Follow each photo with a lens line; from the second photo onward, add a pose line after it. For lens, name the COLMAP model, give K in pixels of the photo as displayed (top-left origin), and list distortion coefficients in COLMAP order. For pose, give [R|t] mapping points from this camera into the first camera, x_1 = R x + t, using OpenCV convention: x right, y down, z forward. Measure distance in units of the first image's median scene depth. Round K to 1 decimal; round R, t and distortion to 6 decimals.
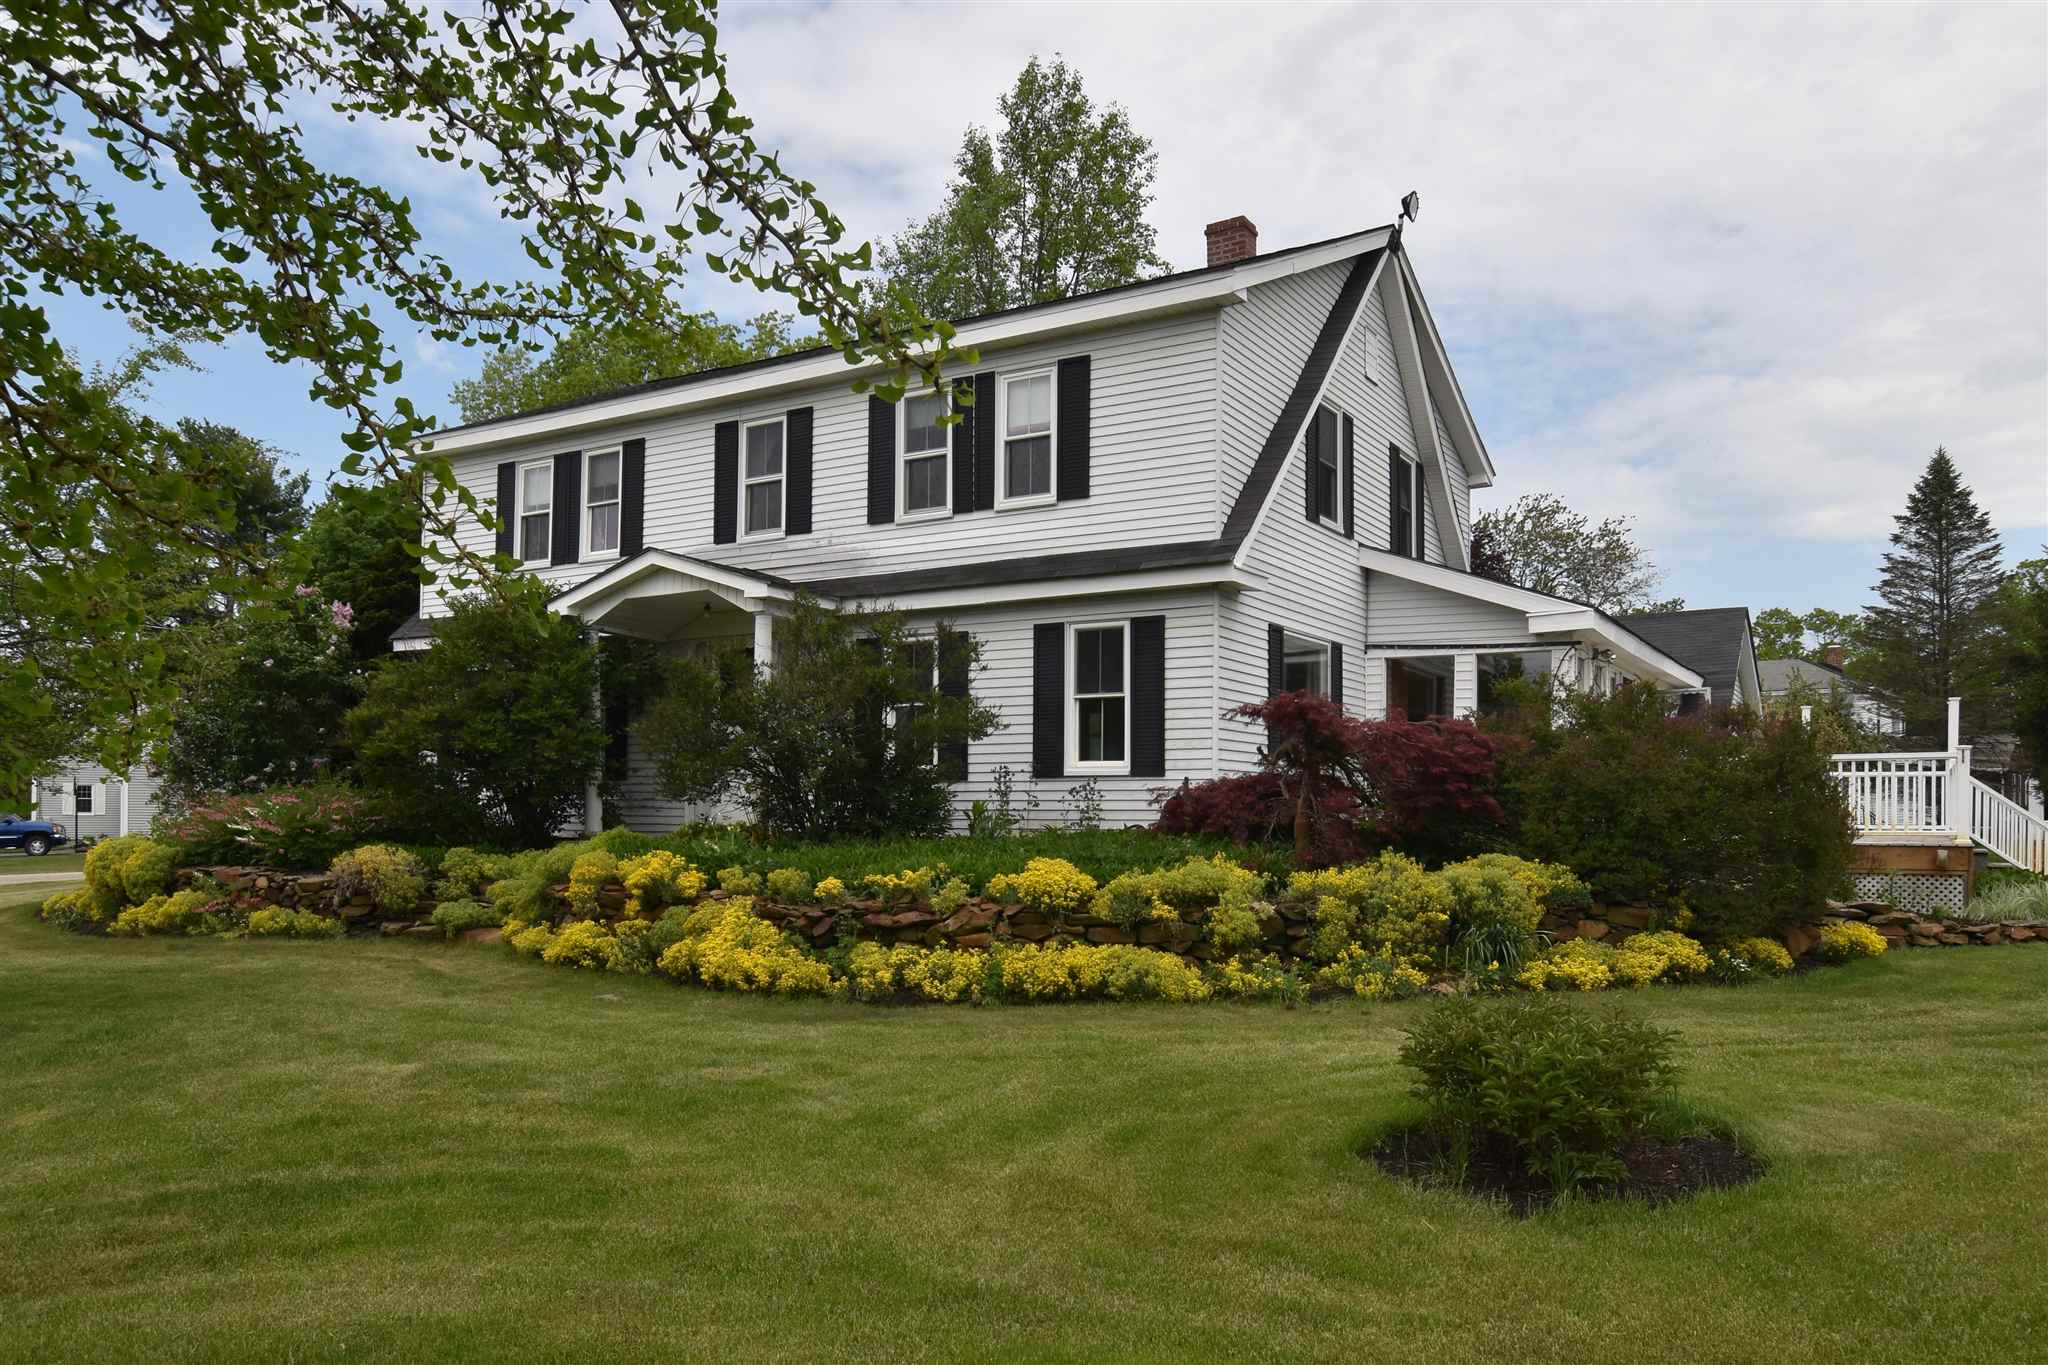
lens RADIAL K [[1255.7, 0, 1019.0], [0, 1255.7, 788.6], [0, 0, 1]] dist [-0.019082, 0.002625]
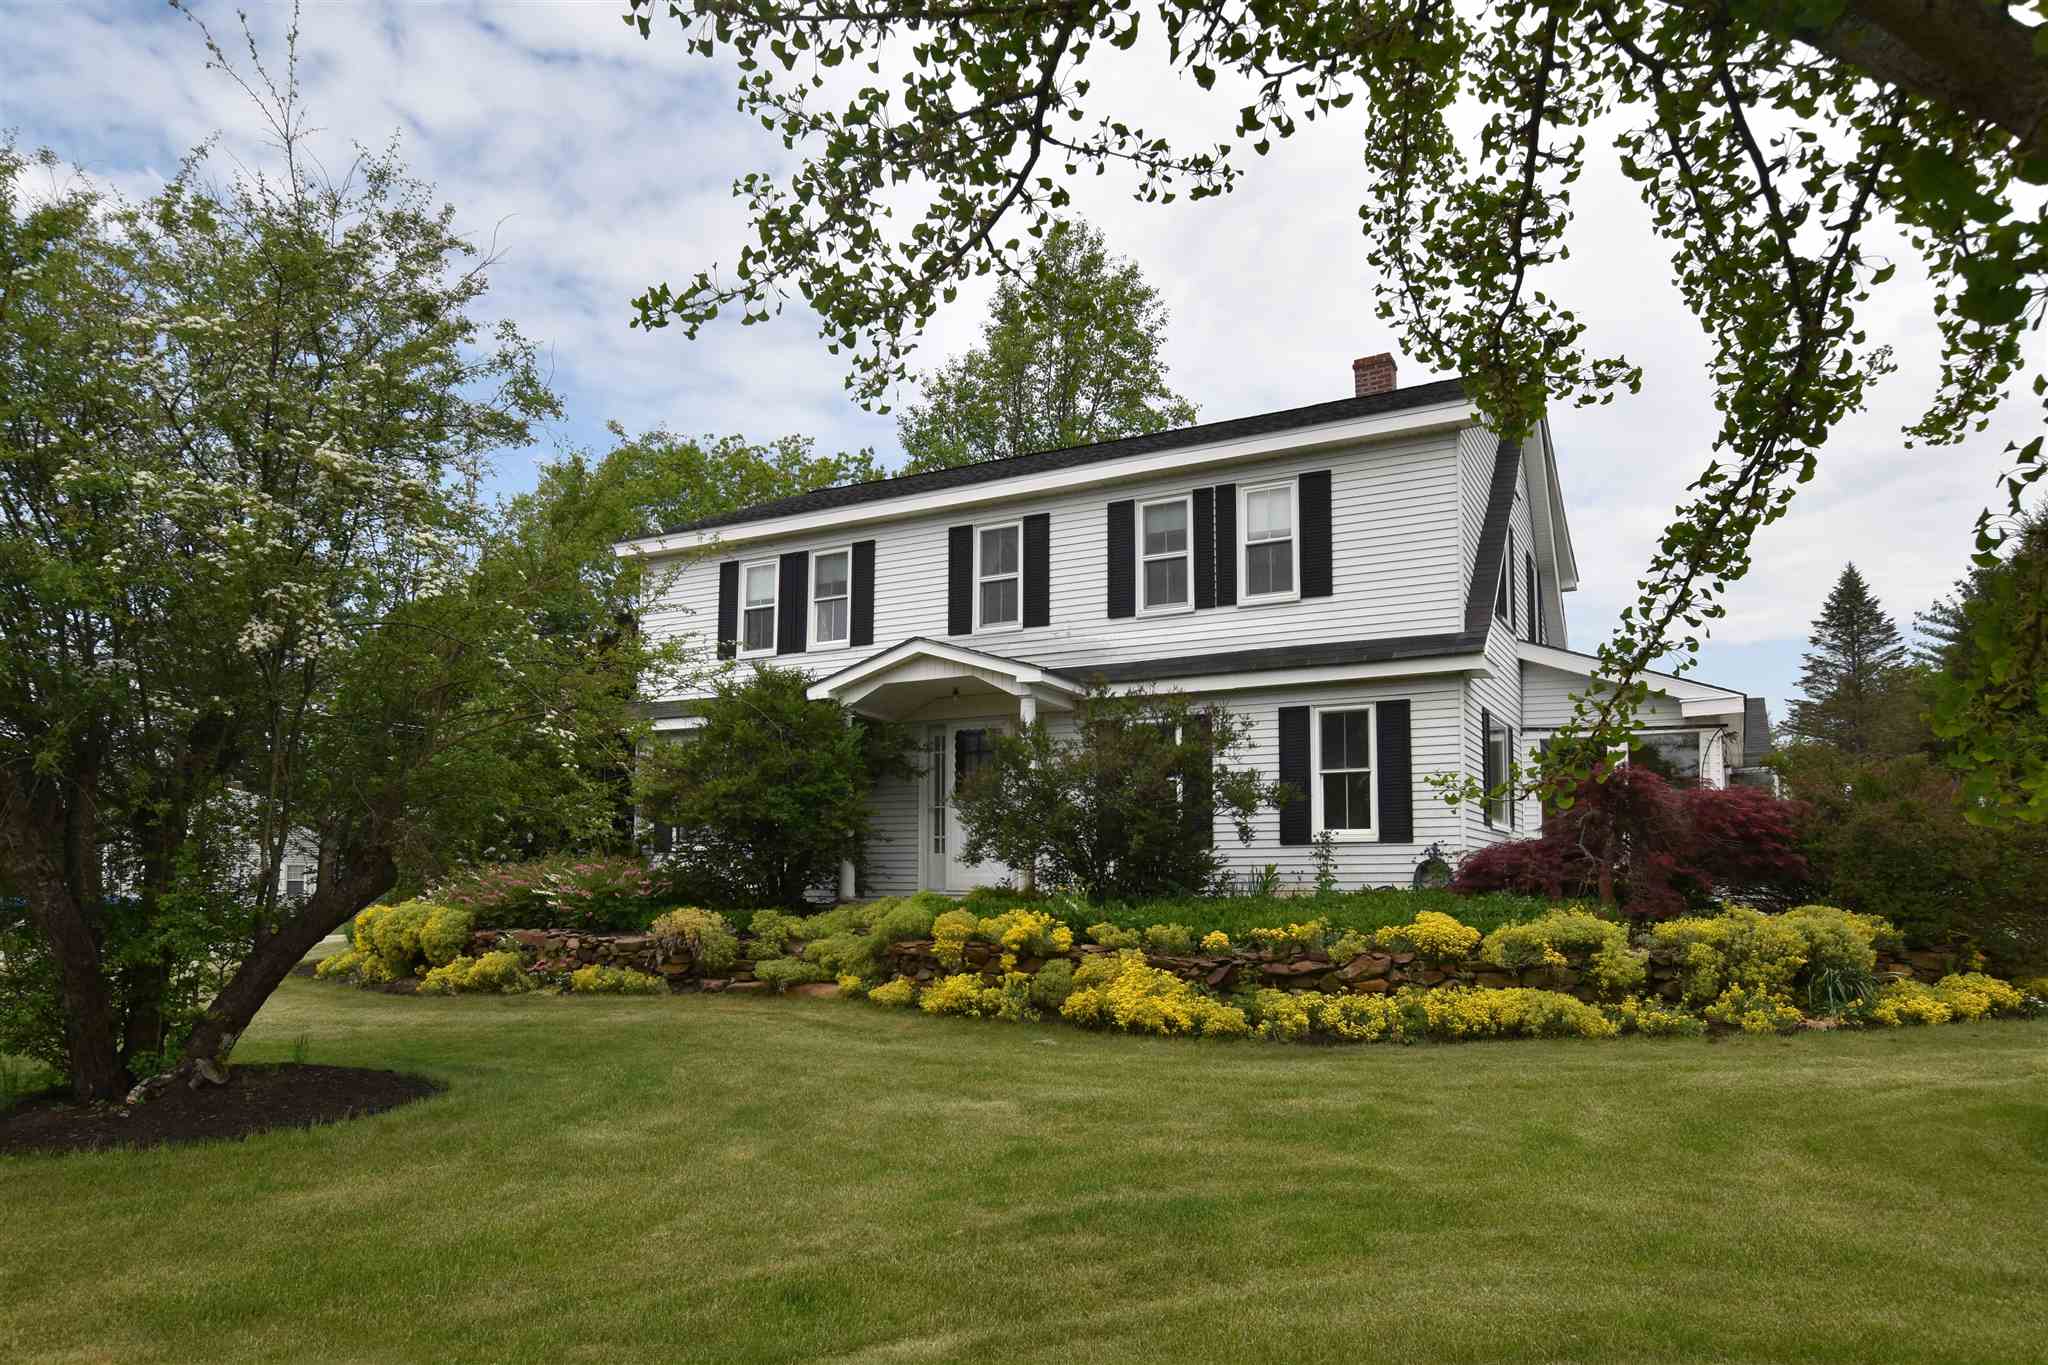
lens RADIAL K [[1135.0, 0, 1027.0], [0, 1135.0, 821.0], [0, 0, 1]] dist [-0.033261, 0.027511]
pose [[0.999094, -0.001789, 0.042514, -0.261354], [0.003407, 0.999271, -0.038029, 0.008188], [-0.042415, 0.038140, 0.998372, 0.005885]]
